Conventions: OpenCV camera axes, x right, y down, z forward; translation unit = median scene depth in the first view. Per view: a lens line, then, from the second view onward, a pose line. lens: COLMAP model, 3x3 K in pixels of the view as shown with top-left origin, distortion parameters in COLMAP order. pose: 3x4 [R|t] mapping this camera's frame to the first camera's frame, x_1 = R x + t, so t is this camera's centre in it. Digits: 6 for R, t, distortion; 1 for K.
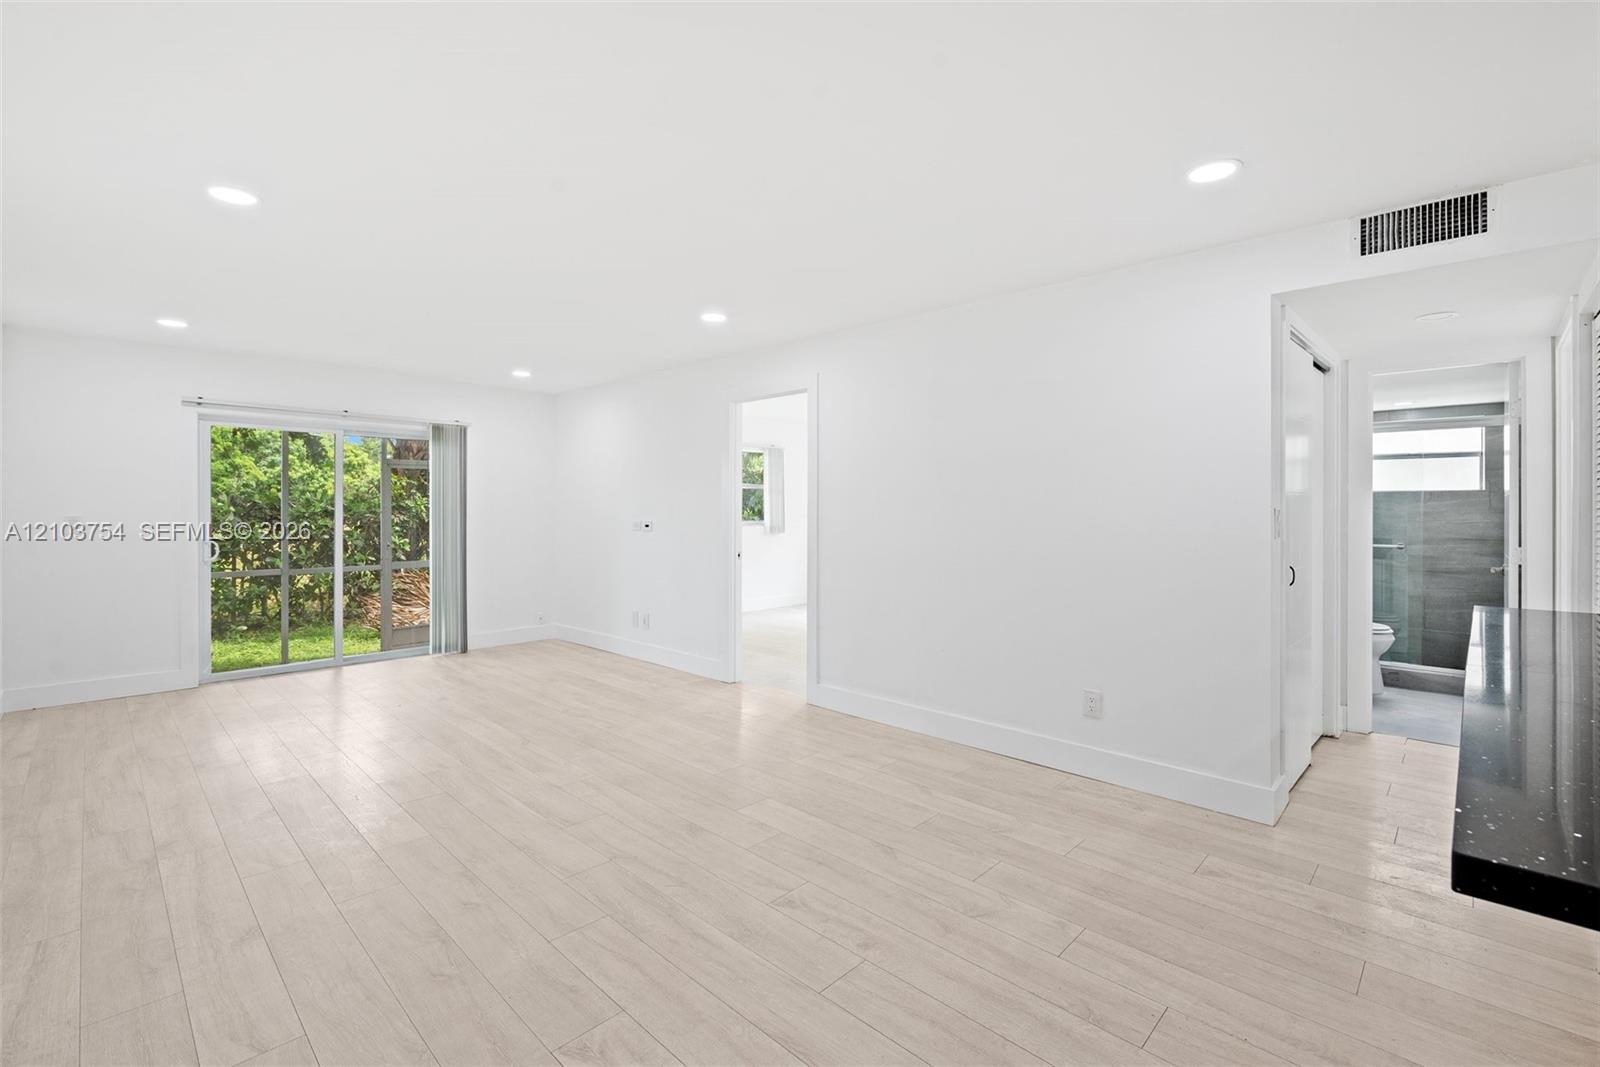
lens RADIAL K [[703.0, 0, 798.7], [0, 703.0, 509.0], [0, 0, 1]] dist [-0.011138, -0.000056]
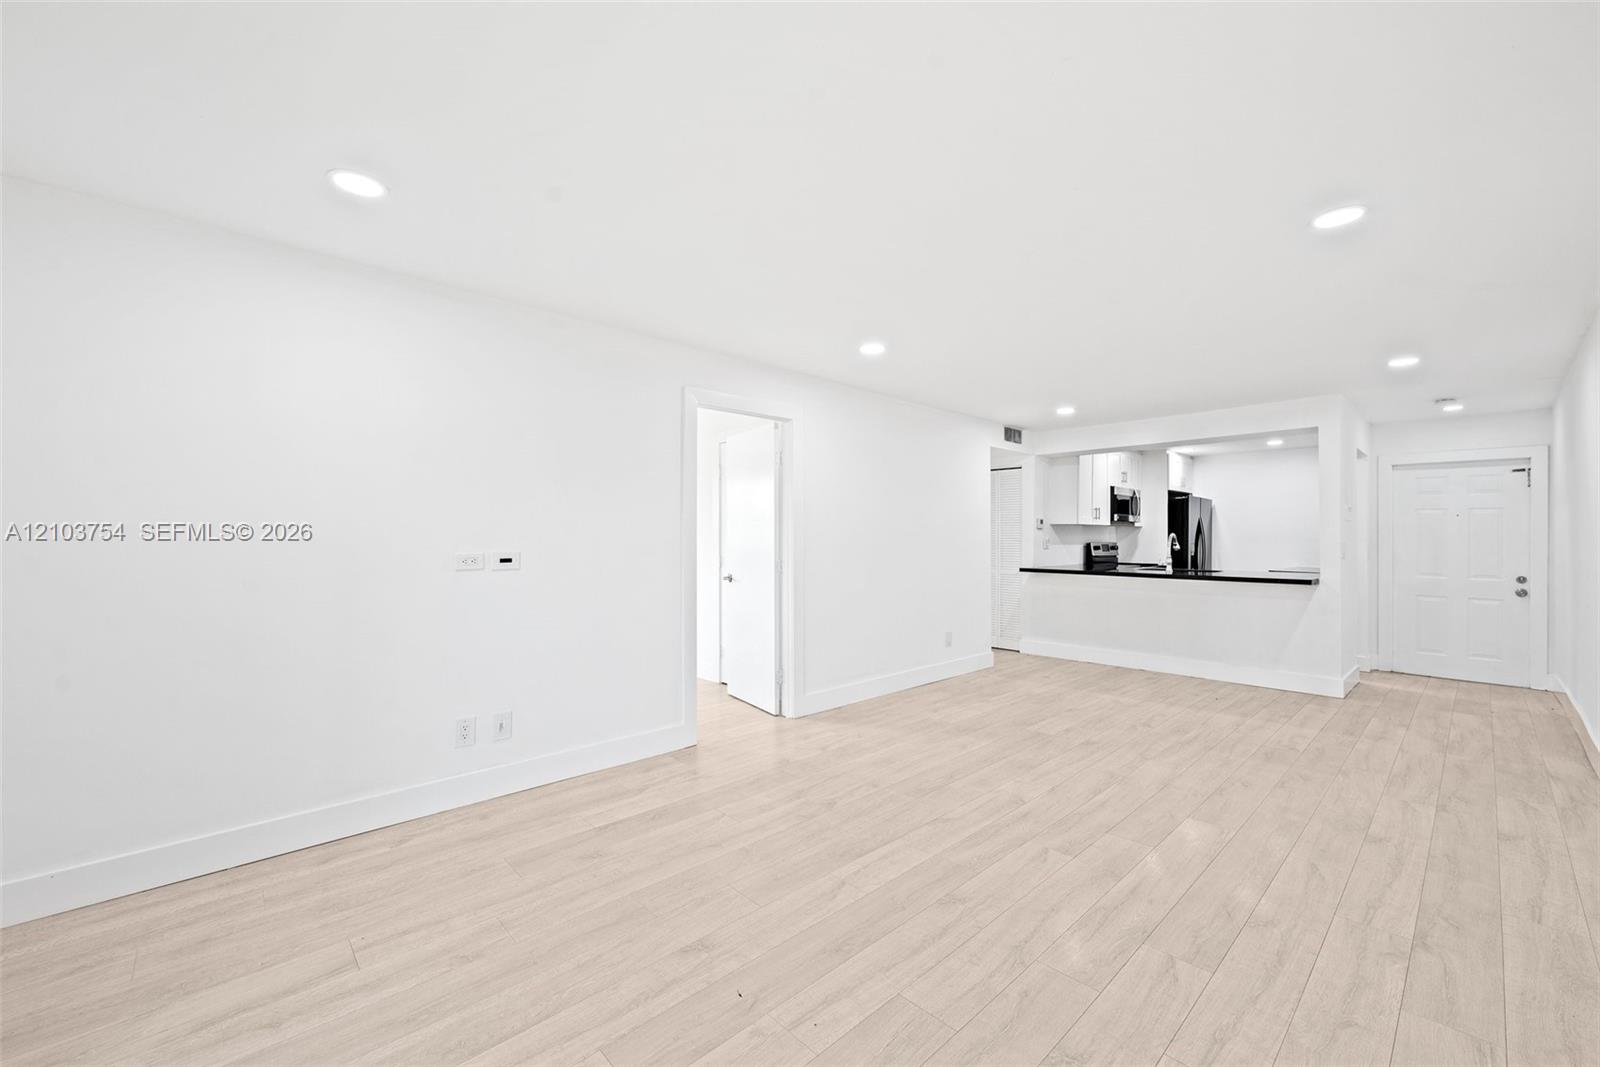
lens RADIAL K [[654.9, 0, 808.3], [0, 654.9, 526.1], [0, 0, 1]] dist [-0.000242, -0.000124]
pose [[0.027217, 0.016391, 0.999495, -1.385828], [-0.004097, 0.999859, -0.016286, 0.005862], [-0.999621, -0.003651, 0.027280, 1.358241]]
